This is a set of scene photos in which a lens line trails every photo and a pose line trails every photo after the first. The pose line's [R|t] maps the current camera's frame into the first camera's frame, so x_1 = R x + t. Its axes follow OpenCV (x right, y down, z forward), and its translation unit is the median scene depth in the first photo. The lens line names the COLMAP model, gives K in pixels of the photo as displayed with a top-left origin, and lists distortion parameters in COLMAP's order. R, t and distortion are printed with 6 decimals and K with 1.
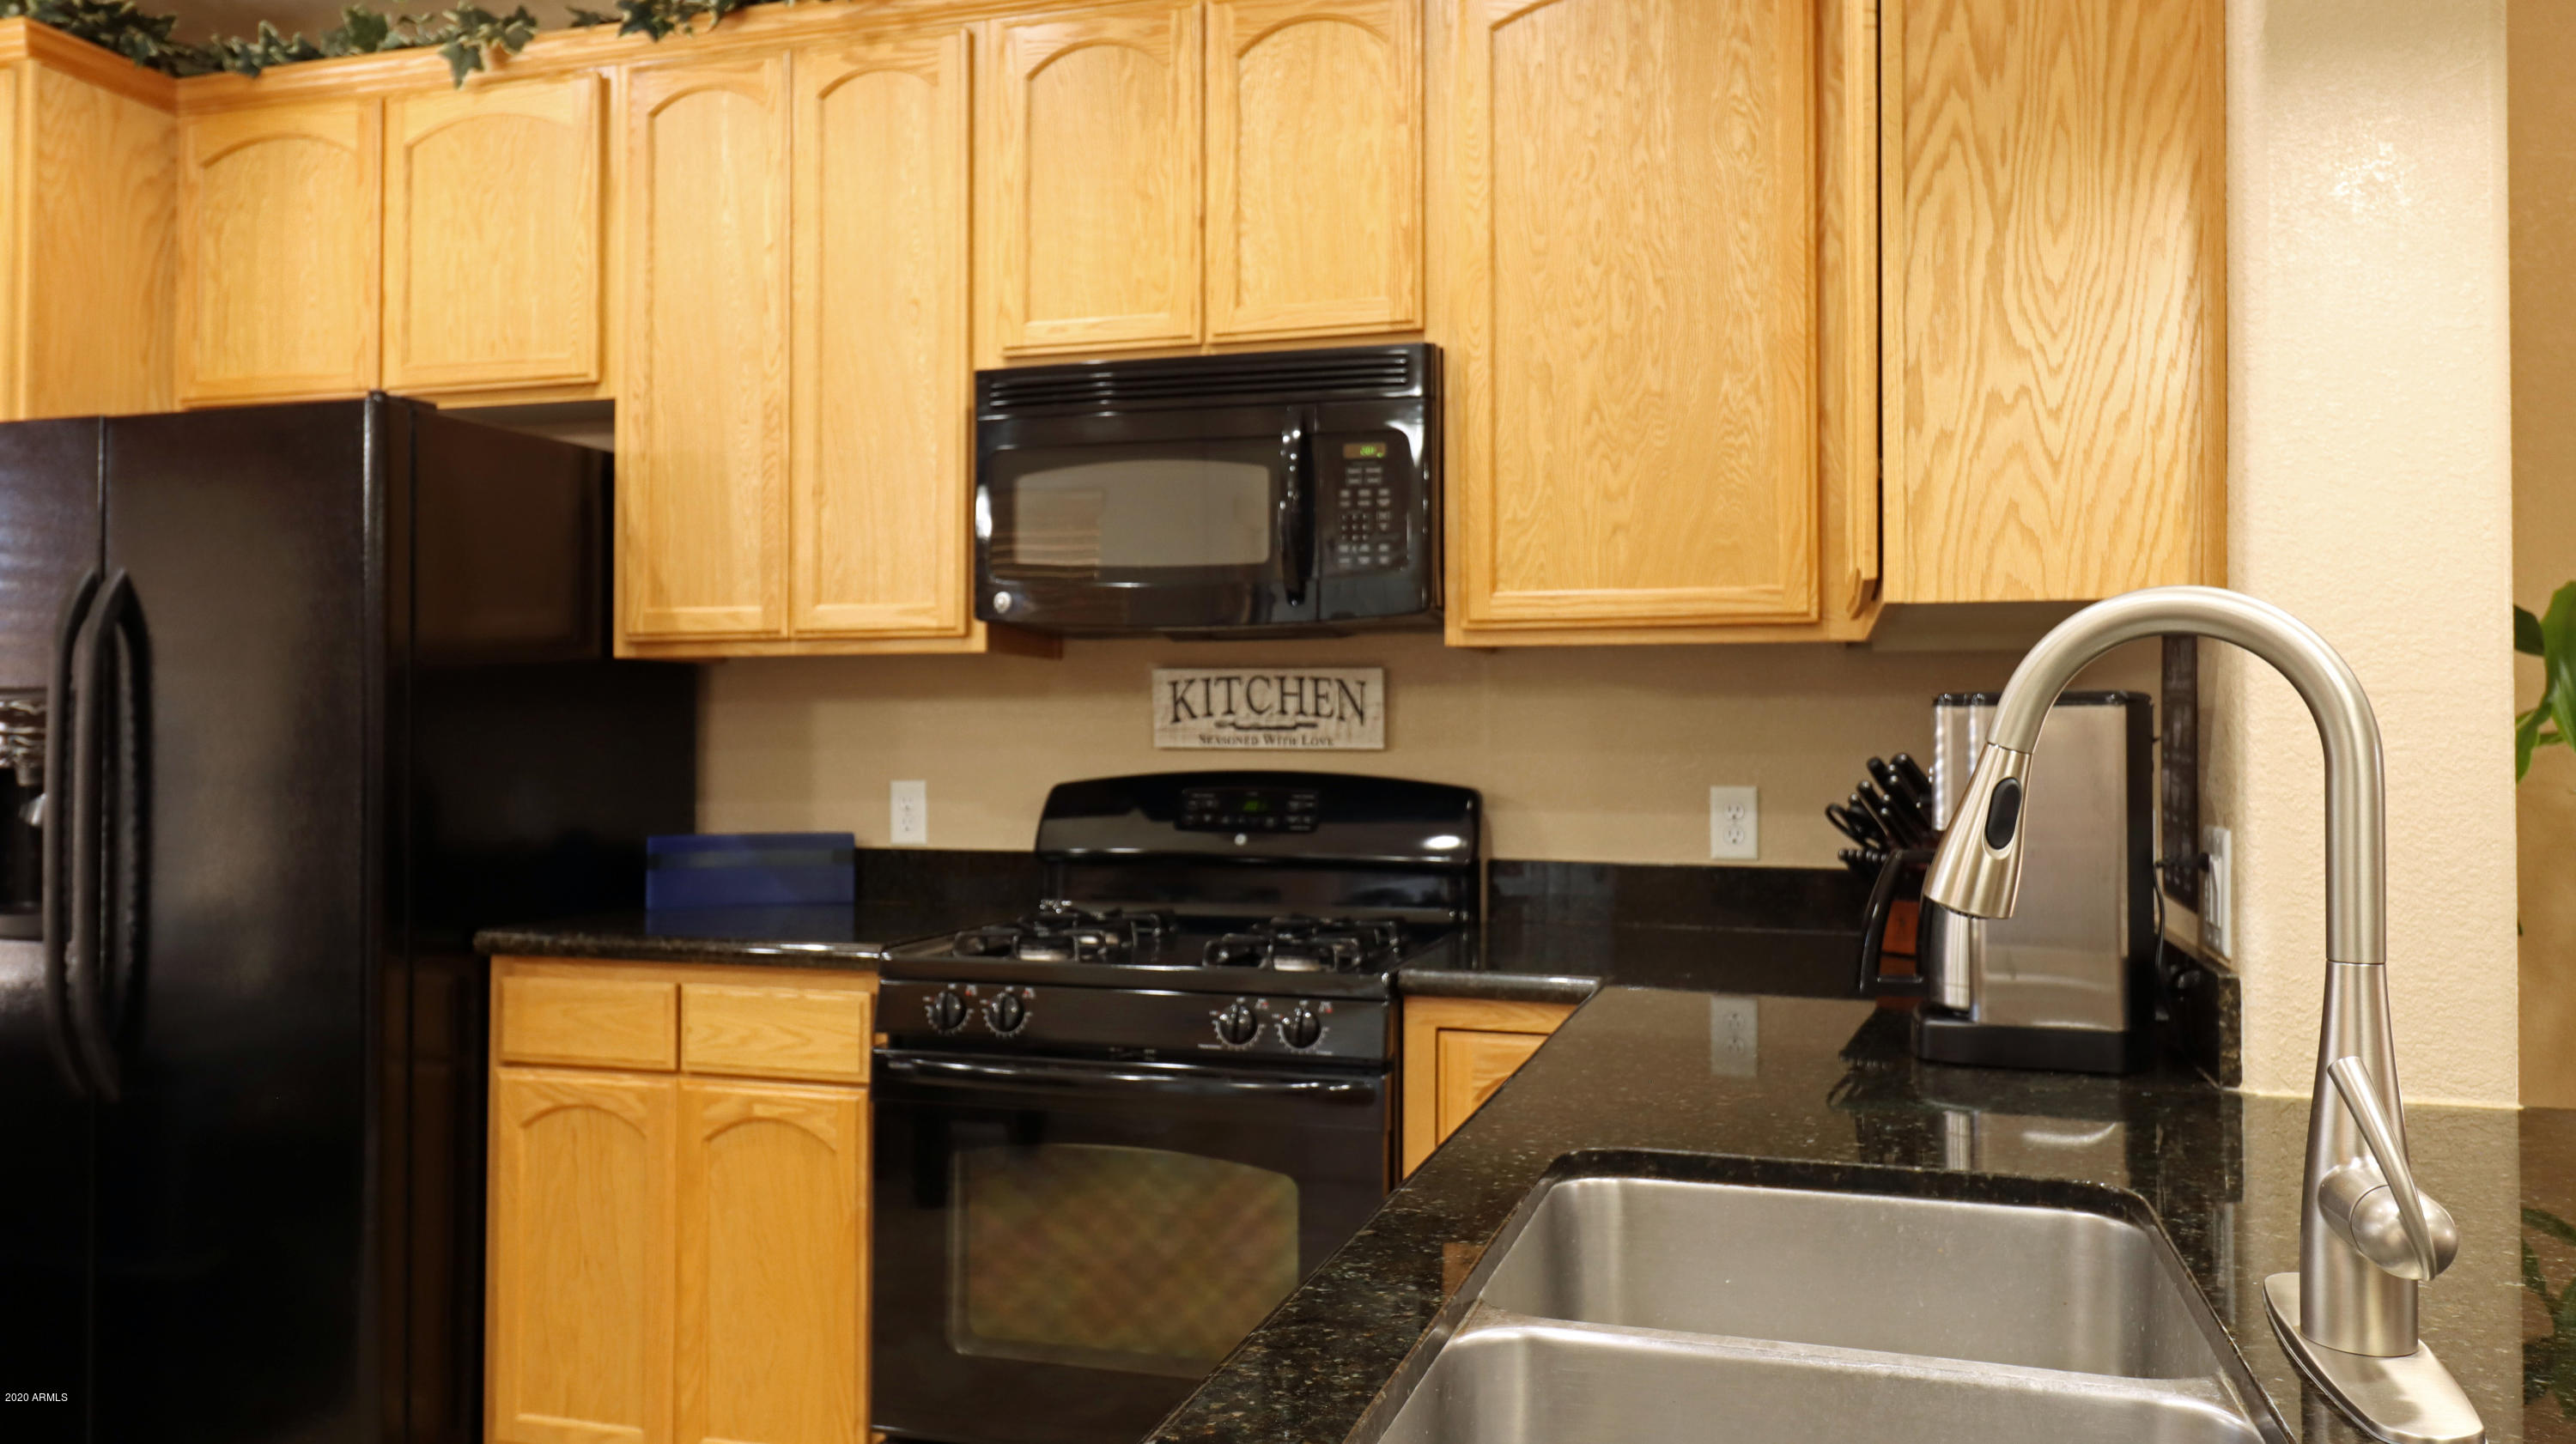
lens RADIAL K [[1941.0, 0, 1288.0], [0, 1941.0, 722.0], [0, 0, 1]] dist [0.030288, -0.001479]
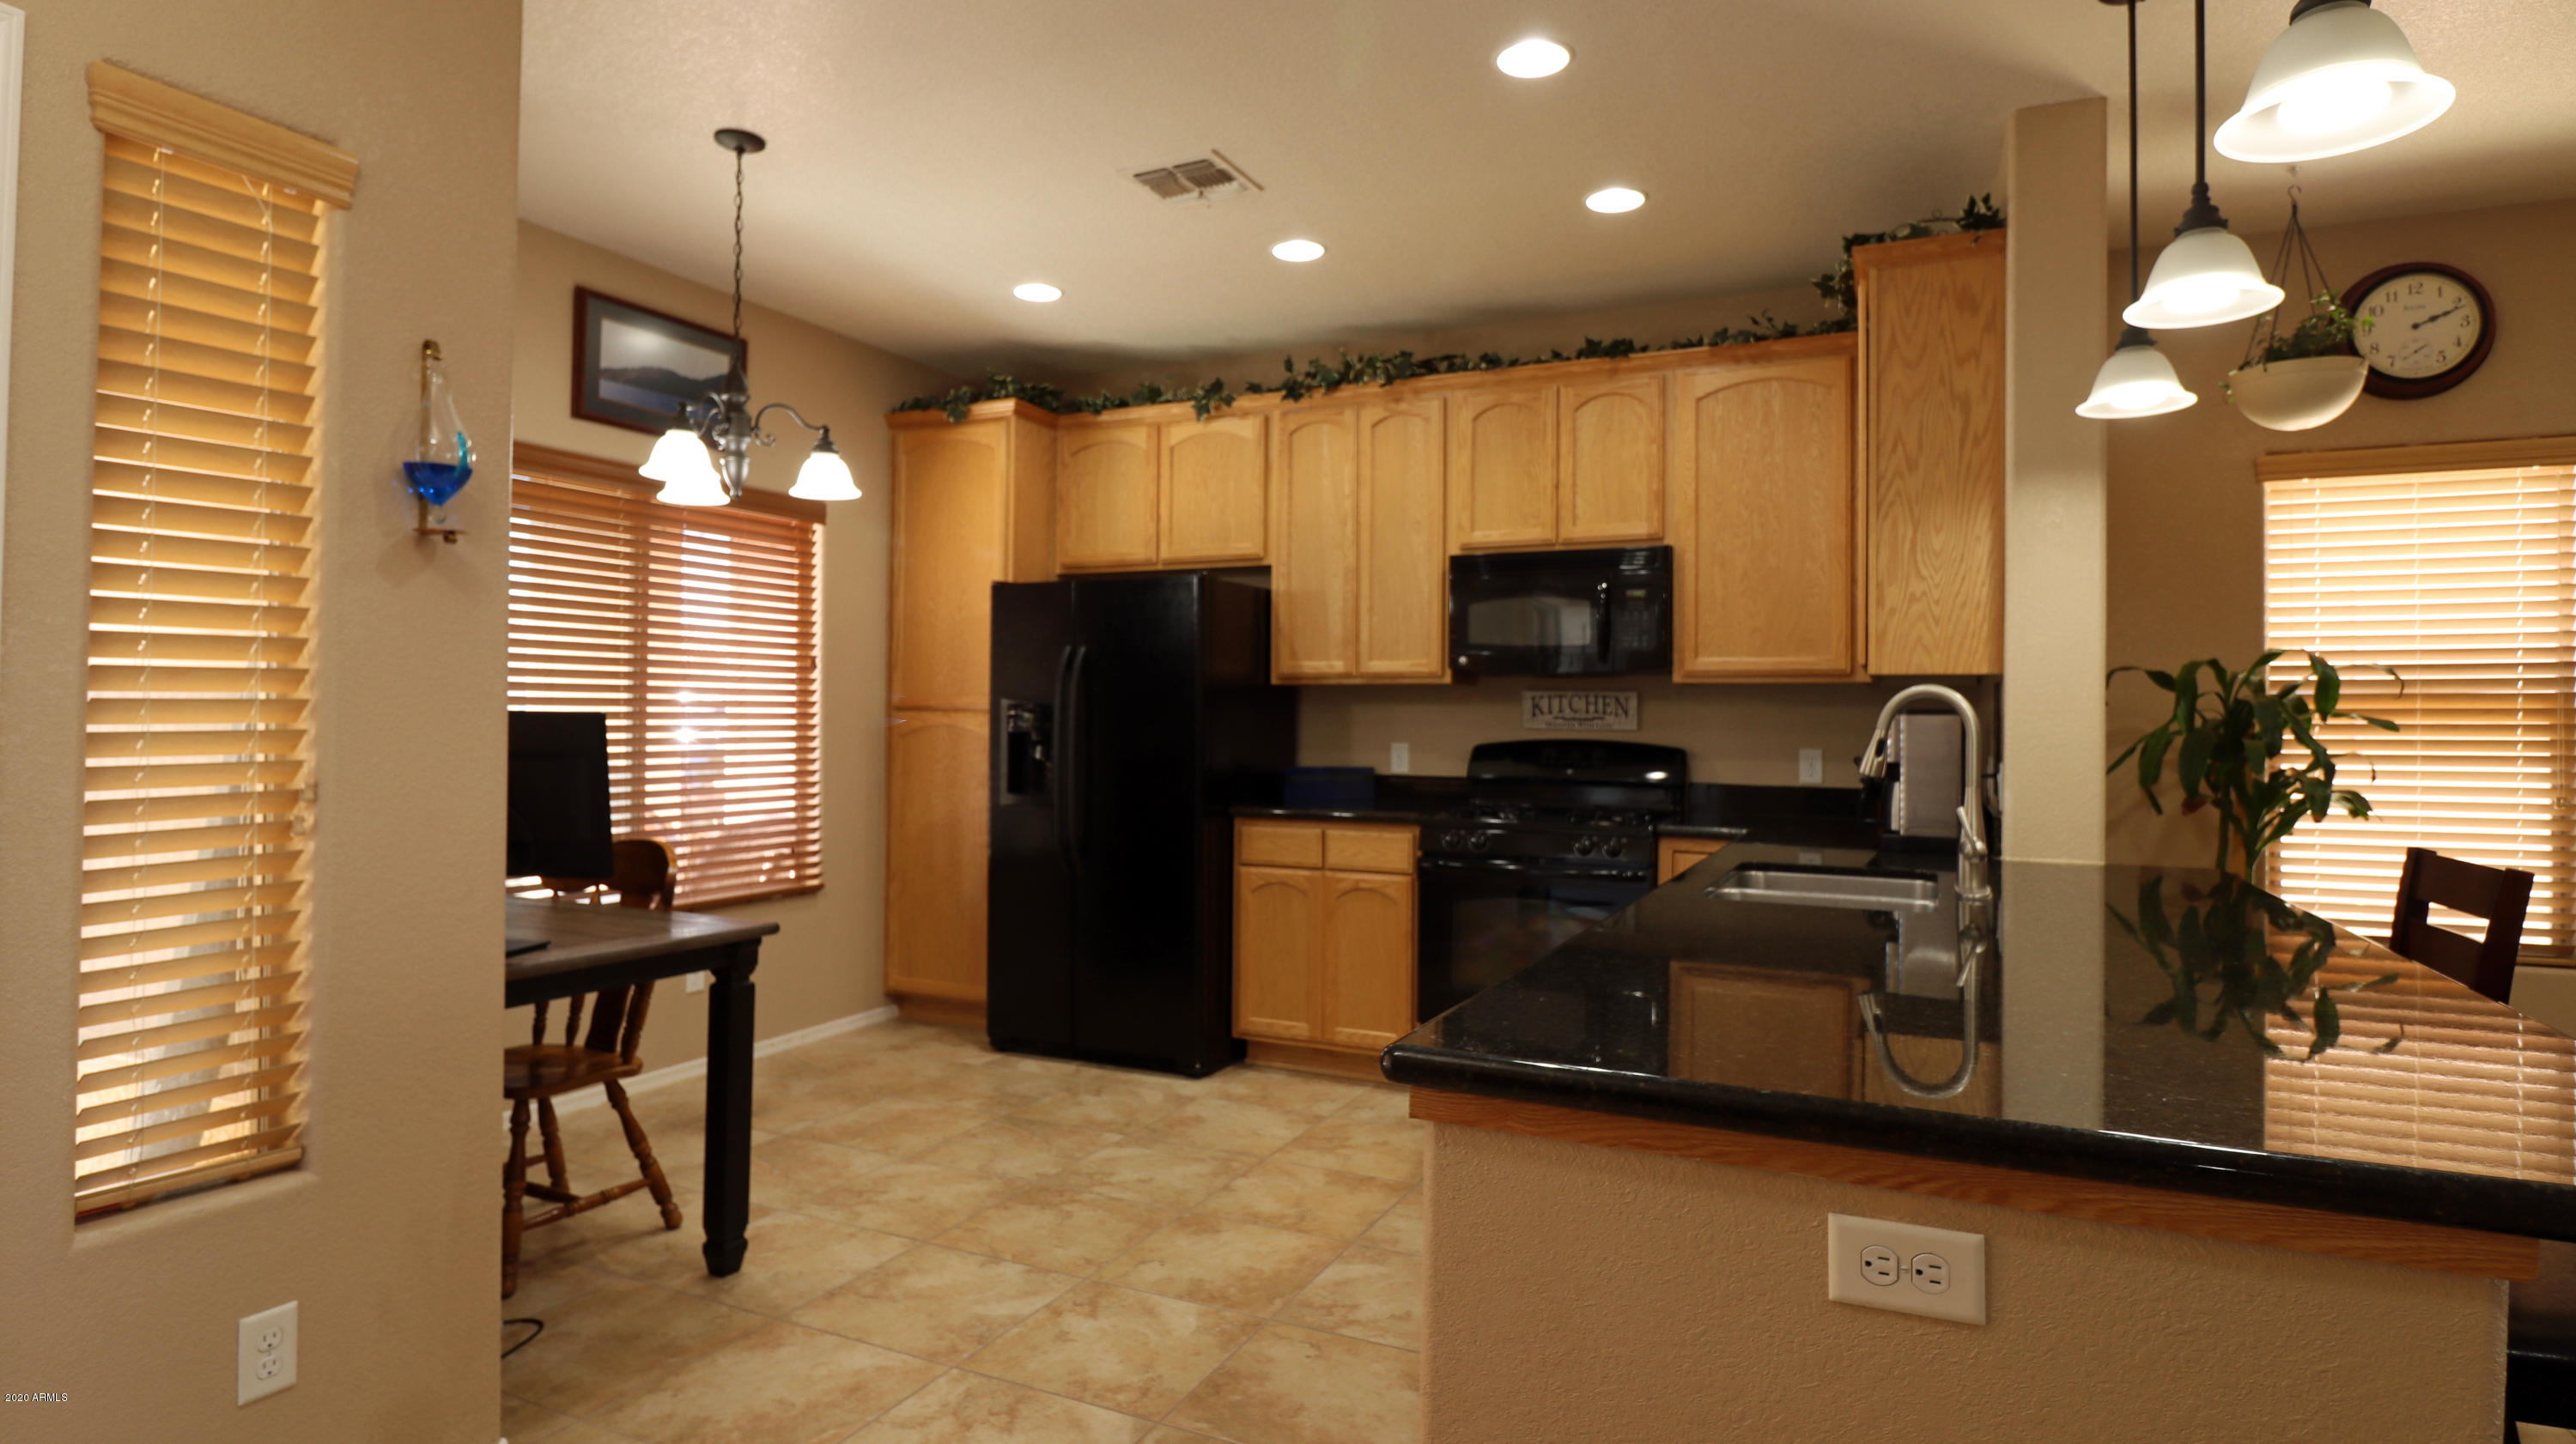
lens RADIAL K [[1344.3, 0, 1288.0], [0, 1344.3, 722.0], [0, 0, 1]] dist [0.000852, 0.000043]
pose [[0.988360, 0.008204, -0.151912, -0.109530], [-0.007053, 0.999942, 0.008112, -0.004008], [0.151970, -0.006946, 0.988361, -0.527286]]
